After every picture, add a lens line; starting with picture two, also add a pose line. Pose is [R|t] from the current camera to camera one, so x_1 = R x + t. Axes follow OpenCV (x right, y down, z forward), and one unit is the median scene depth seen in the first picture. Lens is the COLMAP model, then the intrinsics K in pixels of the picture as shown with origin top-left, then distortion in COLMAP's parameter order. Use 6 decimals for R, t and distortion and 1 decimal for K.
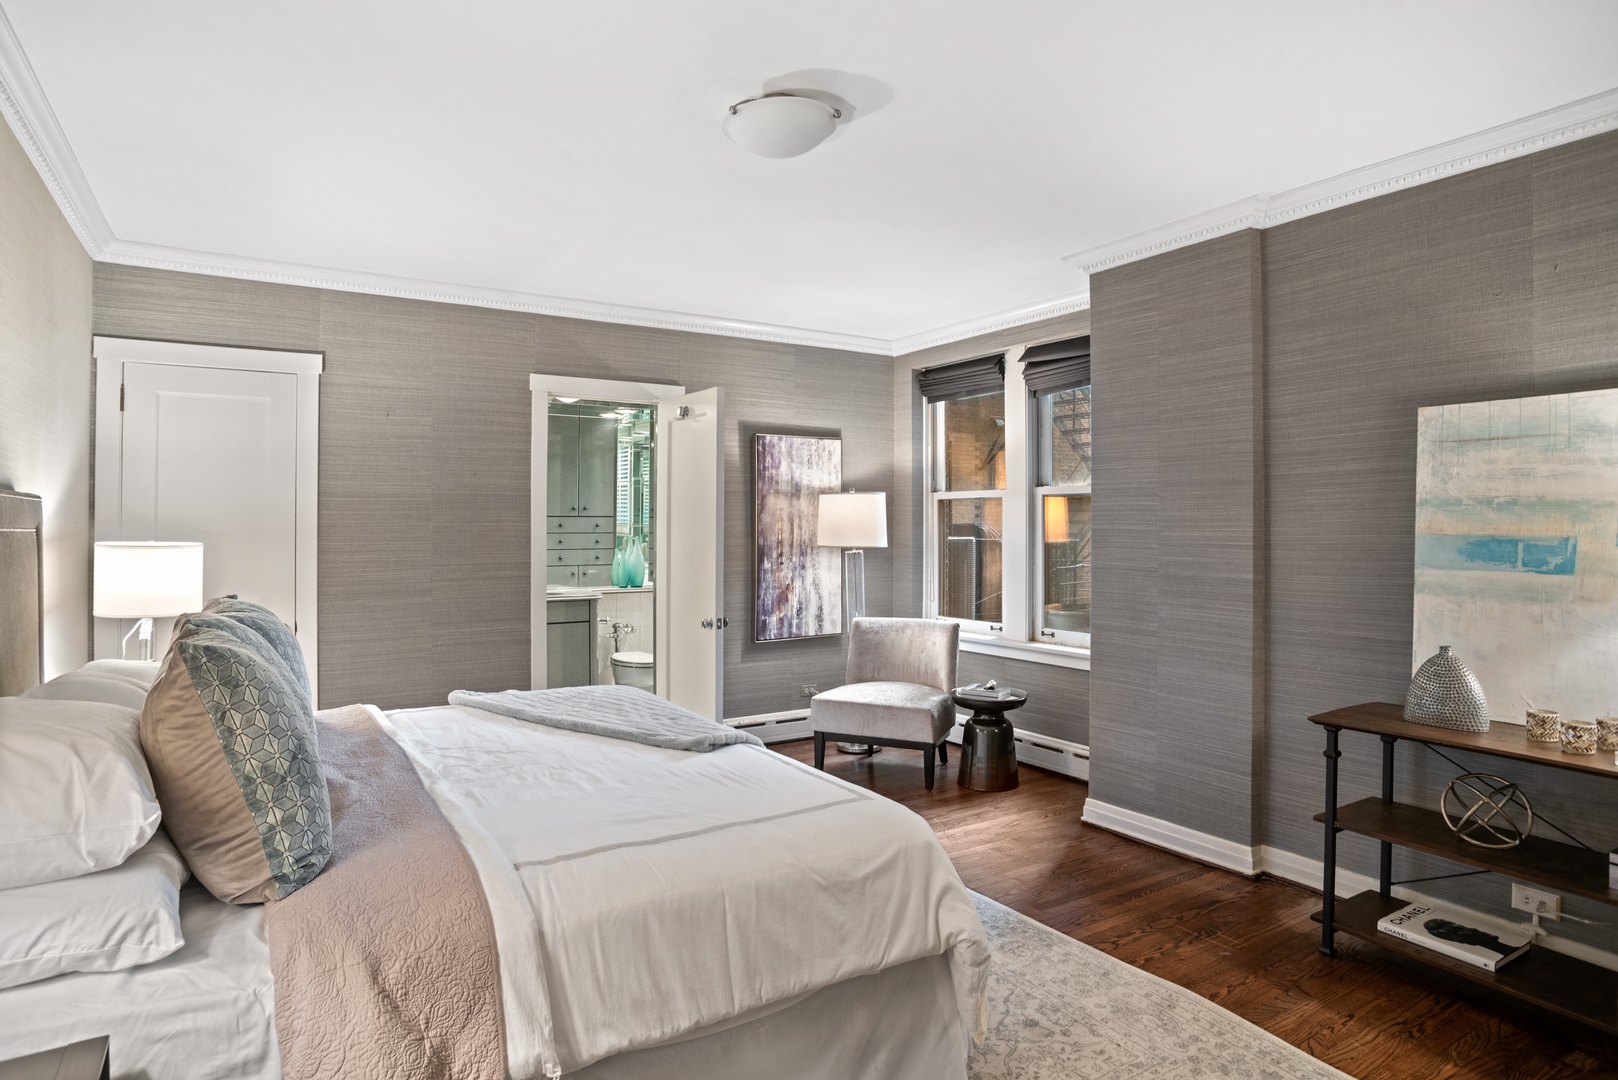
lens RADIAL K [[932.4, 0, 810.3], [0, 932.4, 534.3], [0, 0, 1]] dist [-0.056315, 0.017559]
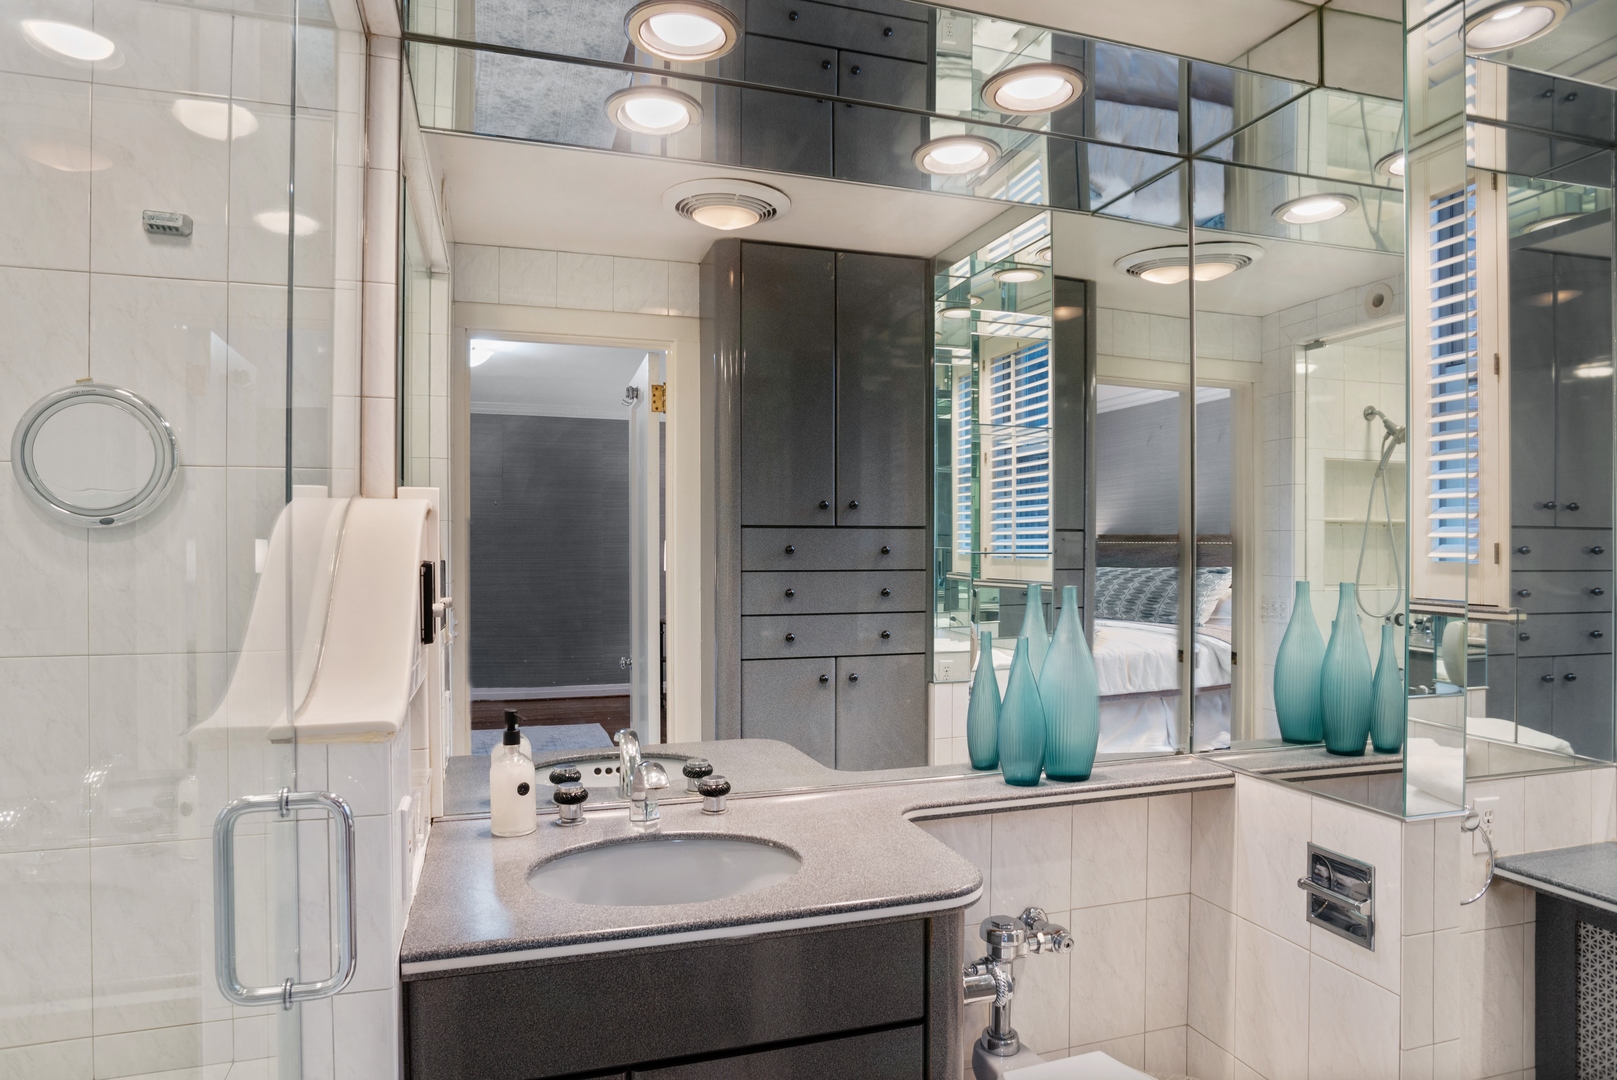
lens RADIAL K [[931.8, 0, 804.7], [0, 931.8, 542.4], [0, 0, 1]] dist [-0.056315, 0.017559]
pose [[0.973834, -0.001844, -0.227253, -0.175785], [0.001318, 0.999996, -0.002465, -0.011893], [0.227257, 0.002101, 0.973833, 0.627289]]
